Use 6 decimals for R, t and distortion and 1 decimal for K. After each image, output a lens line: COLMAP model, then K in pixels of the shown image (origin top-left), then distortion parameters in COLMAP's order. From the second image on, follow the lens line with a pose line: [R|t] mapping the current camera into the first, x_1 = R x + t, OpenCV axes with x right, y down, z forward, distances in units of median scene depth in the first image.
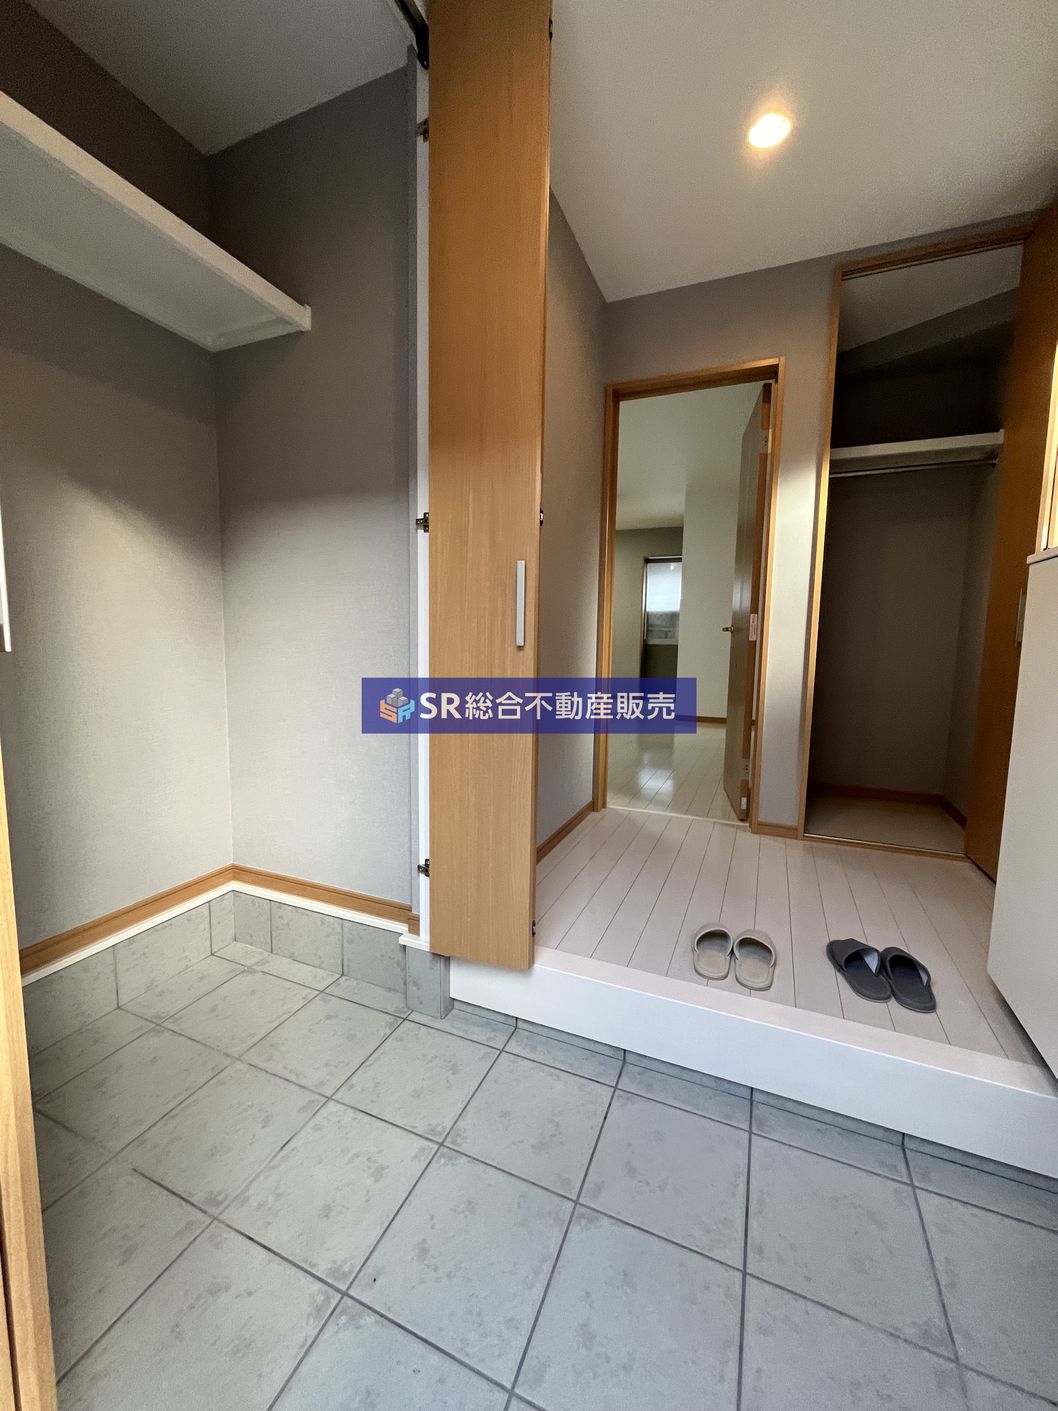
lens RADIAL K [[570.2, 0, 522.4], [0, 570.2, 697.8], [0, 0, 1]] dist [-0.004109, 0.000404]
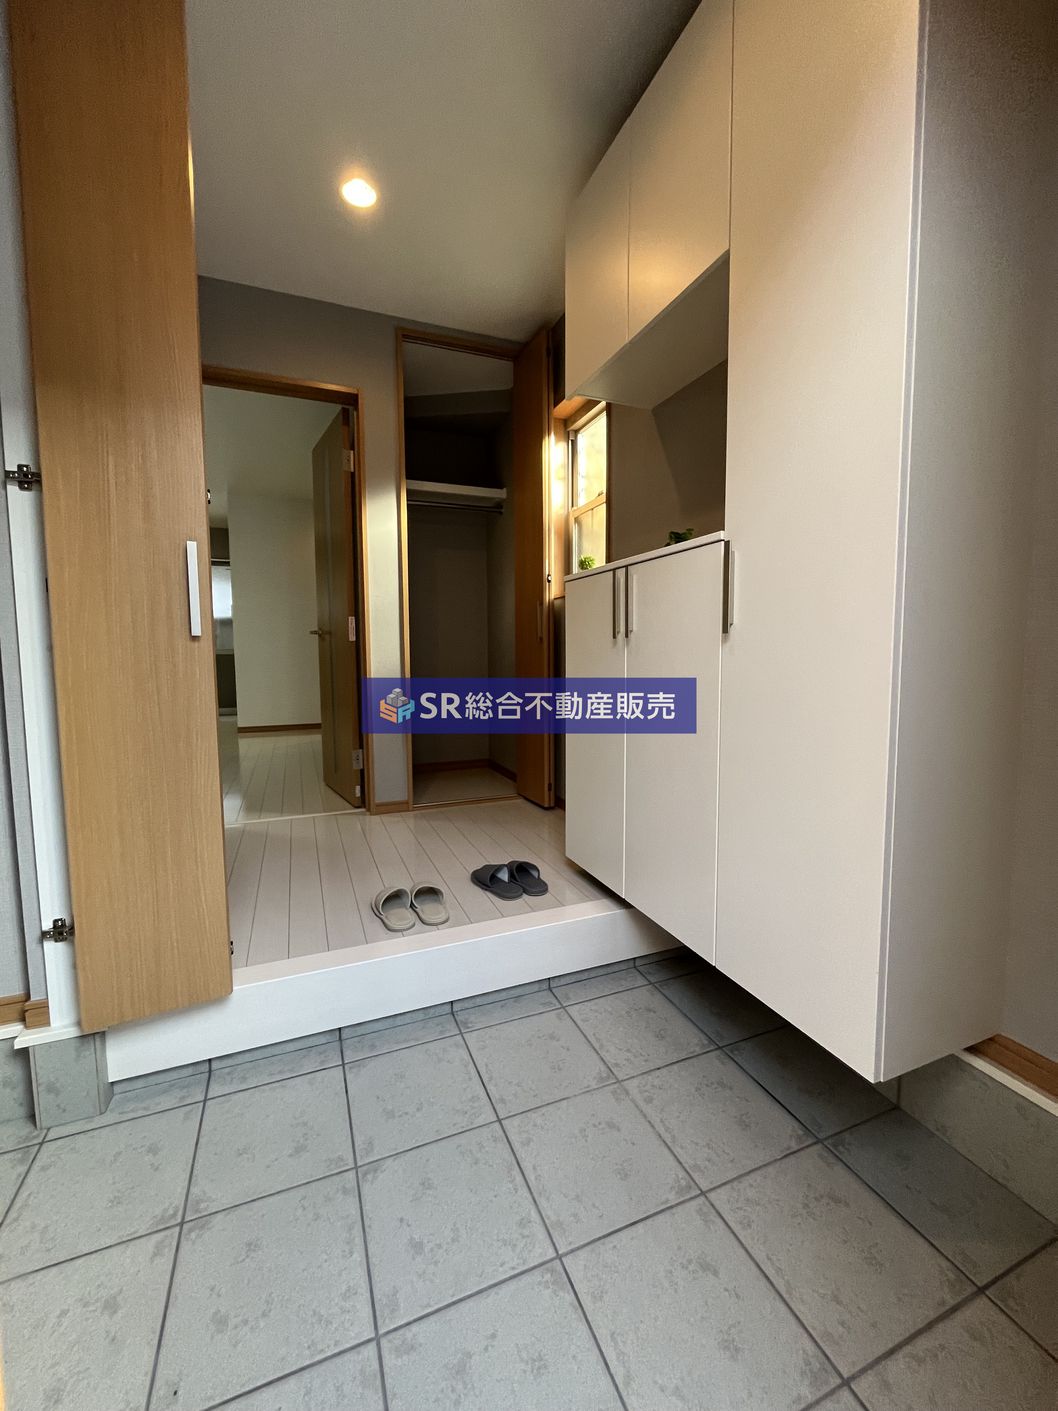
lens RADIAL K [[570.2, 0, 522.4], [0, 570.2, 697.8], [0, 0, 1]] dist [-0.004109, 0.000404]
pose [[0.705203, -0.077153, 0.704795, -0.243566], [0.091821, 0.995628, 0.017116, 0.032219], [-0.703035, 0.052645, 0.709204, 0.005903]]
